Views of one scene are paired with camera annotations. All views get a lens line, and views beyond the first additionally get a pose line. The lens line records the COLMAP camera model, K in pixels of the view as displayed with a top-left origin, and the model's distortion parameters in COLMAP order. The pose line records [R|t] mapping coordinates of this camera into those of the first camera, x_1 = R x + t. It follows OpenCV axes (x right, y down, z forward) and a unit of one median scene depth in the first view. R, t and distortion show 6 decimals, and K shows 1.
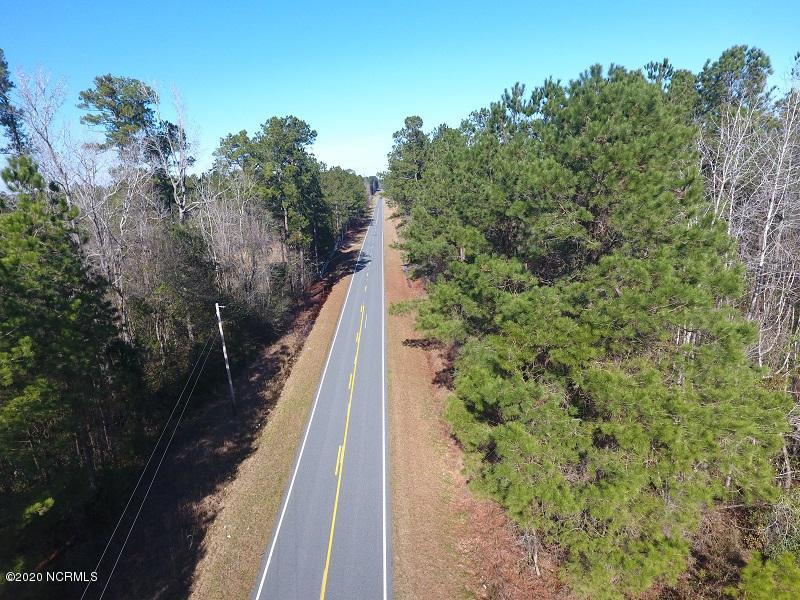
lens RADIAL K [[467.2, 0, 402.3], [0, 467.2, 300.5], [0, 0, 1]] dist [-0.003196, -0.003401]
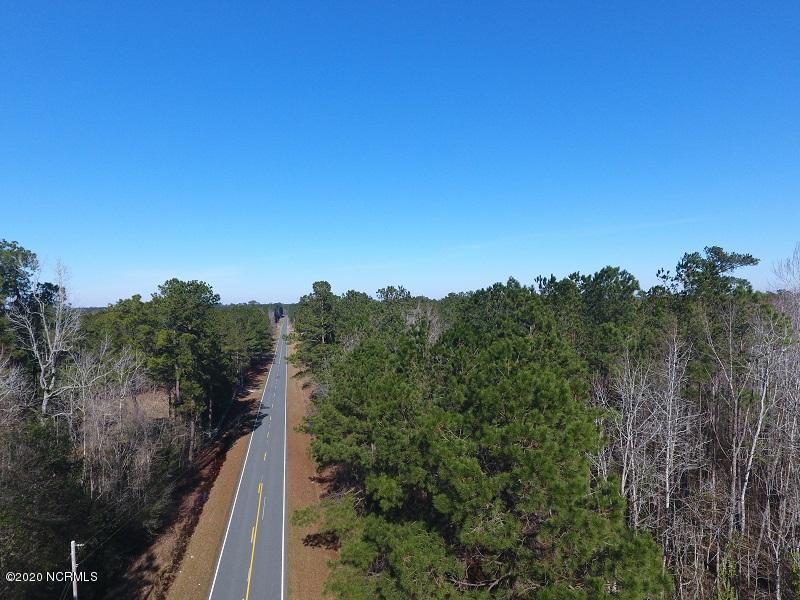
lens RADIAL K [[467.2, 0, 399.7], [0, 467.2, 298.5], [0, 0, 1]] dist [-0.003196, -0.003401]
pose [[0.980463, 0.026770, 0.194875, -0.007328], [0.022305, 0.969177, -0.245355, -0.107779], [-0.195436, 0.244908, 0.949644, 0.014495]]
